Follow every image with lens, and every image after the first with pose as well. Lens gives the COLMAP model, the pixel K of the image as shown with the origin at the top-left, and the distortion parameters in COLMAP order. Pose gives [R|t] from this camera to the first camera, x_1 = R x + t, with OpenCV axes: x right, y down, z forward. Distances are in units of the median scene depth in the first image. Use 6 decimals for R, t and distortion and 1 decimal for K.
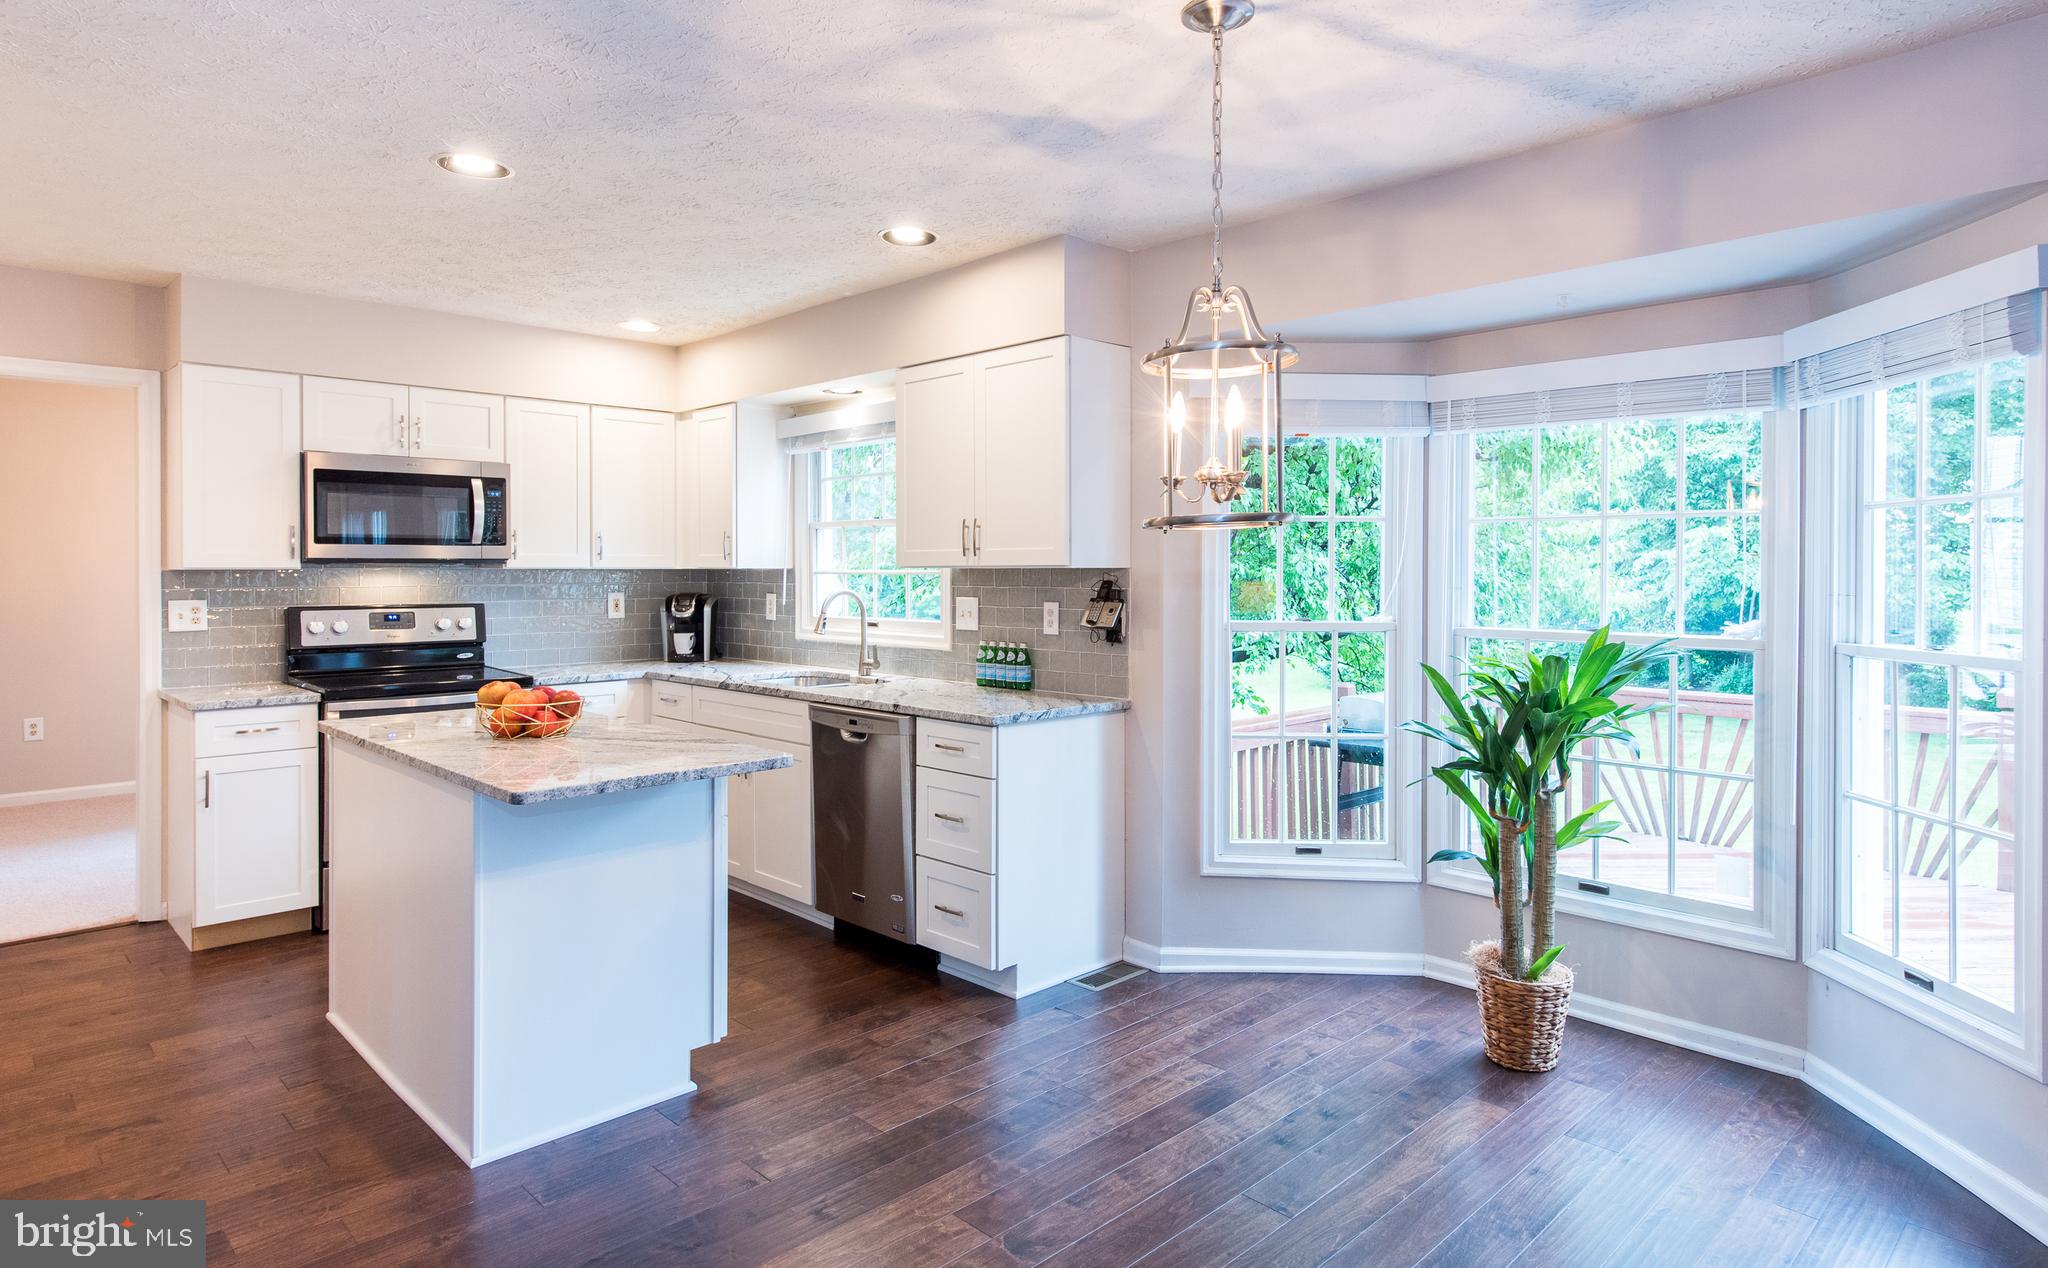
lens RADIAL K [[1169.0, 0, 1014.6], [0, 1169.0, 575.0], [0, 0, 1]] dist [0.022353, -0.011325]
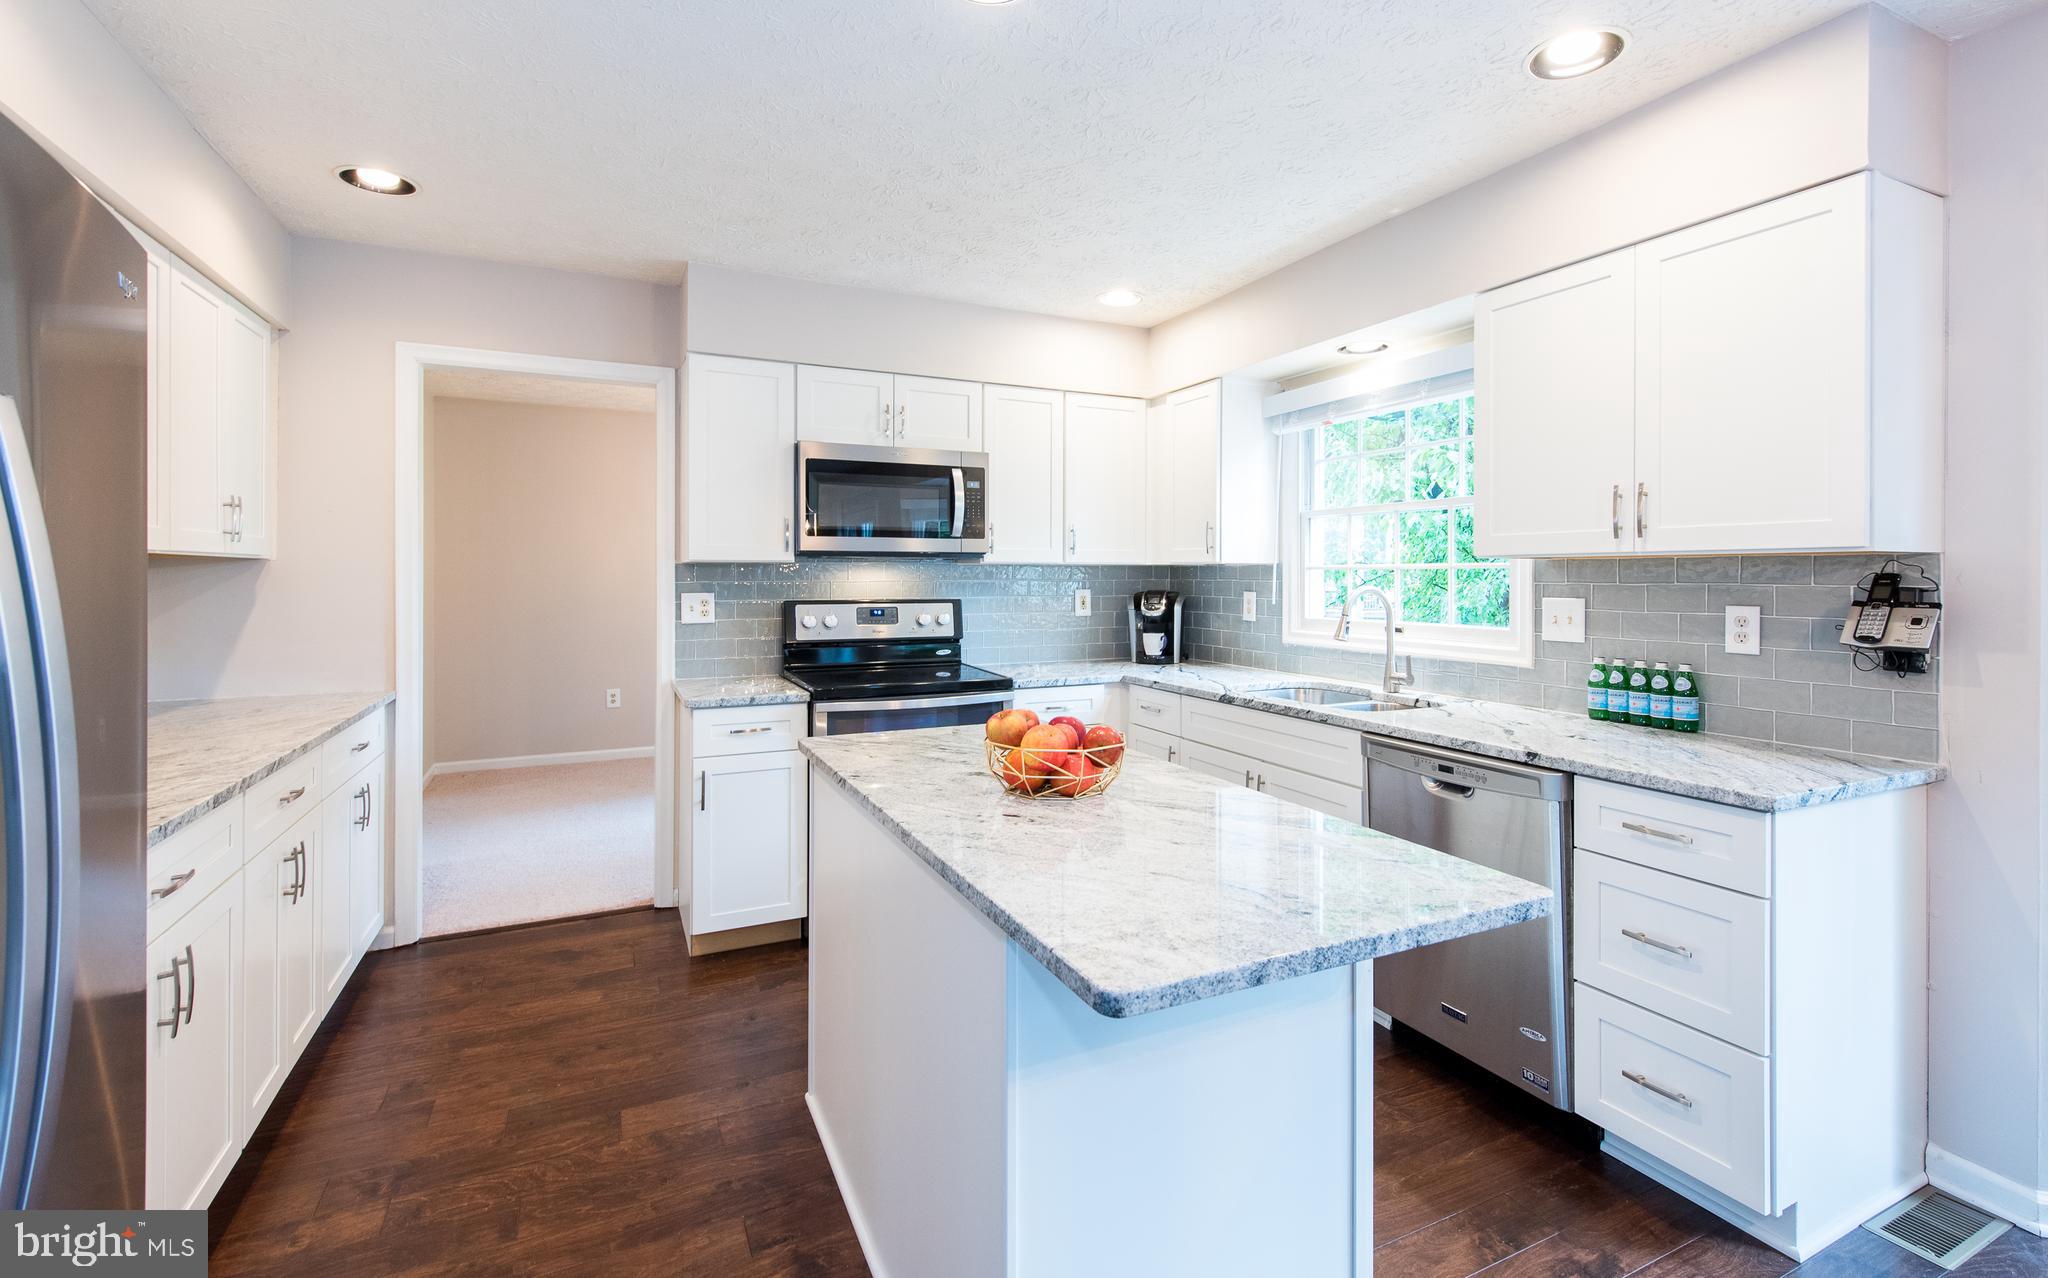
lens RADIAL K [[921.5, 0, 1052.4], [0, 921.5, 577.0], [0, 0, 1]] dist [0.015018, -0.004867]
pose [[0.956092, 0.003286, -0.293050, -0.178004], [-0.004240, 0.999988, -0.002619, 0.008518], [0.293037, 0.003746, 0.956094, 0.332733]]
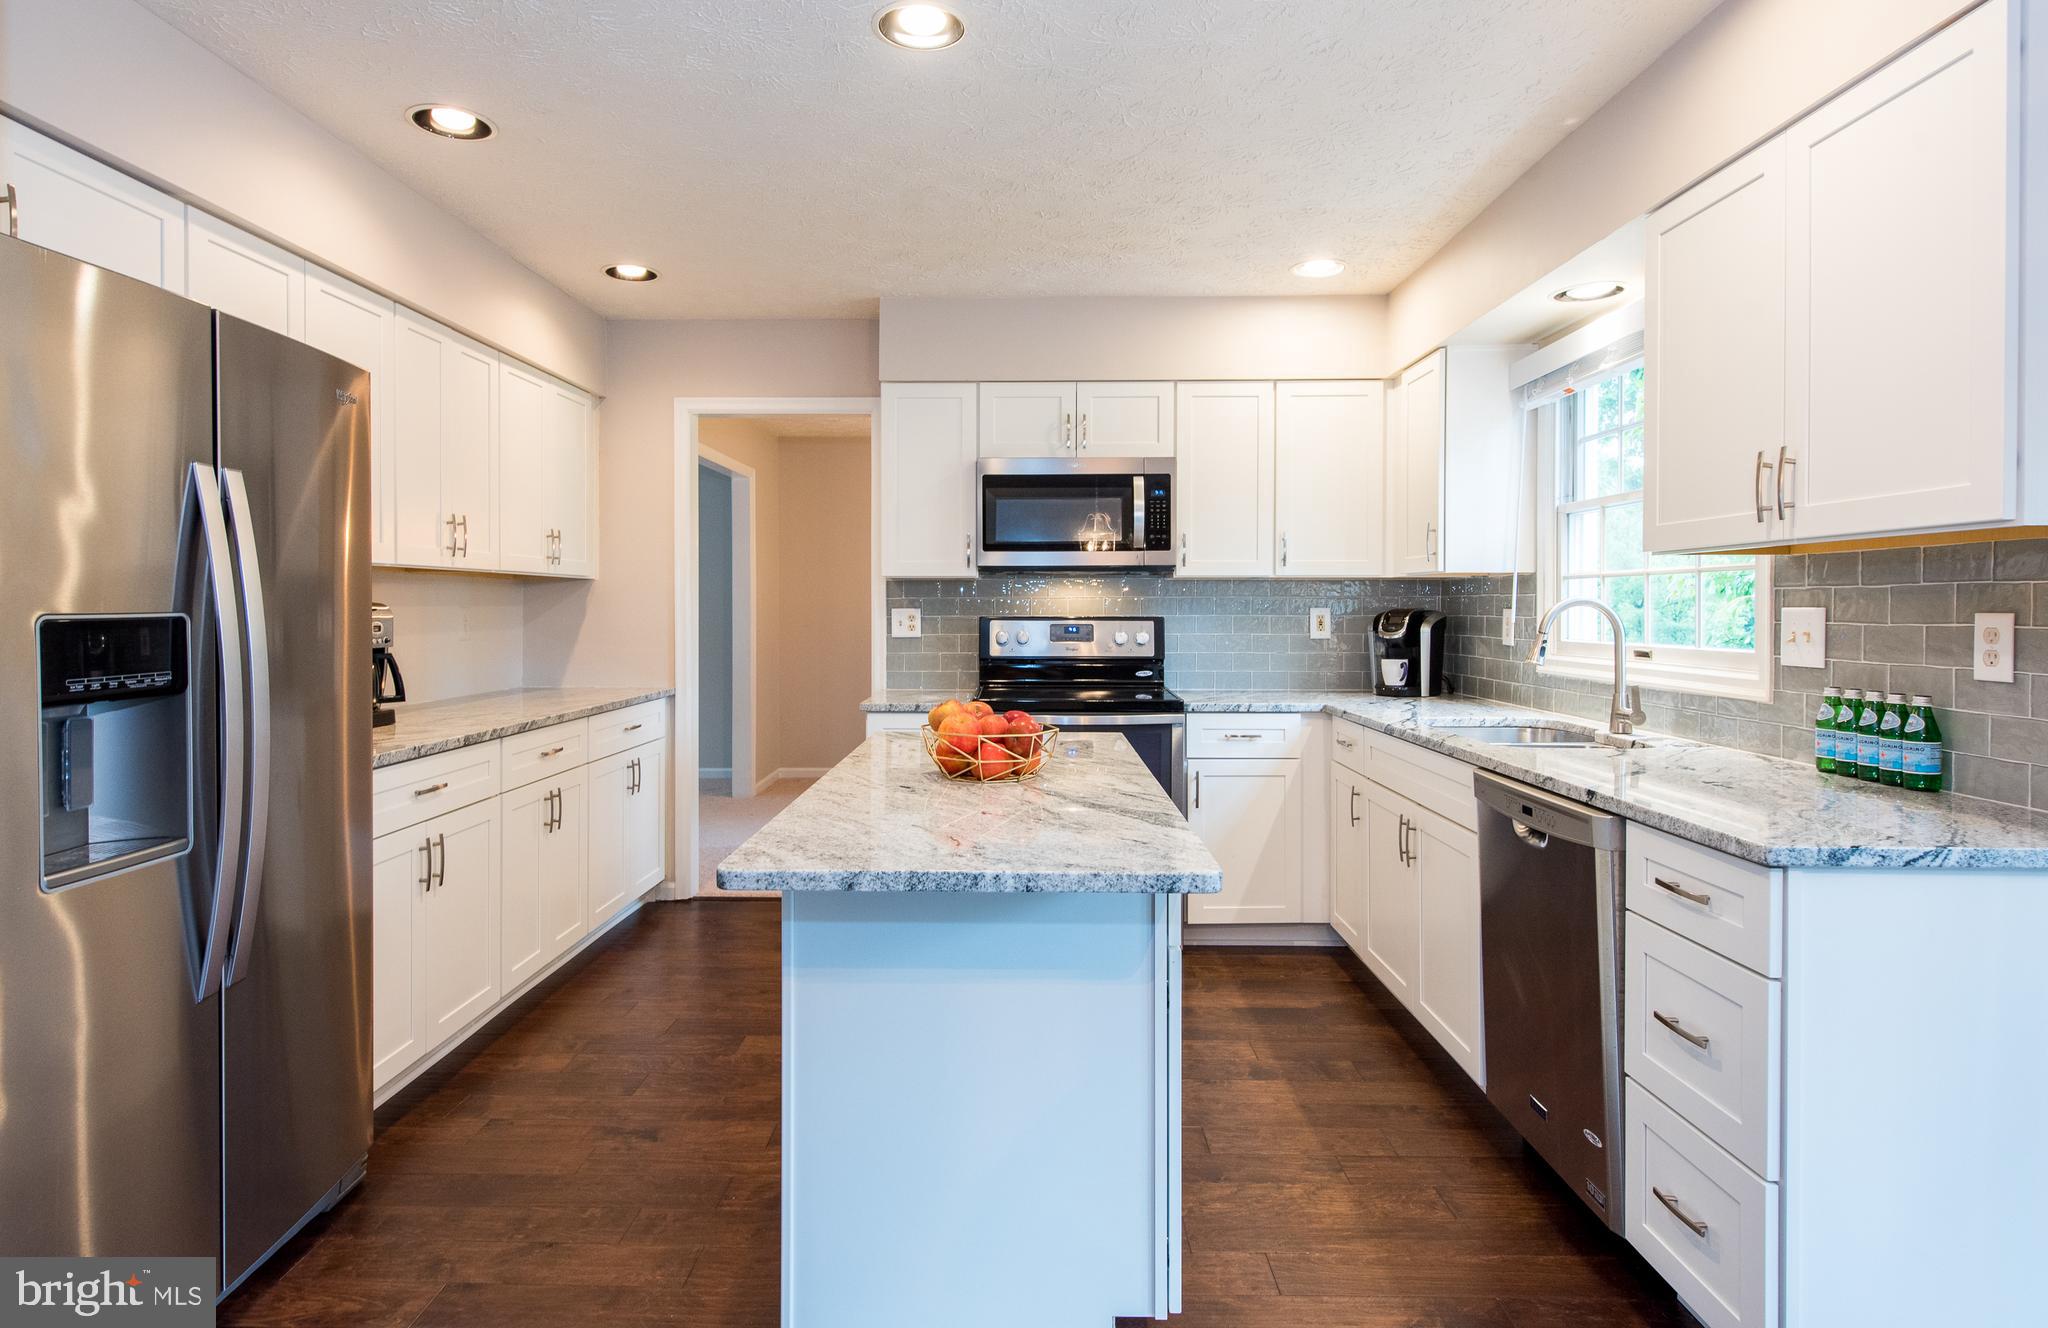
lens RADIAL K [[1089.5, 0, 986.6], [0, 1089.5, 615.0], [0, 0, 1]] dist [0.018321, -0.007051]
pose [[0.705317, 0.007830, -0.708849, 0.054300], [-0.005345, 0.999969, 0.005728, 0.021598], [0.708872, -0.000251, 0.705337, 0.359367]]
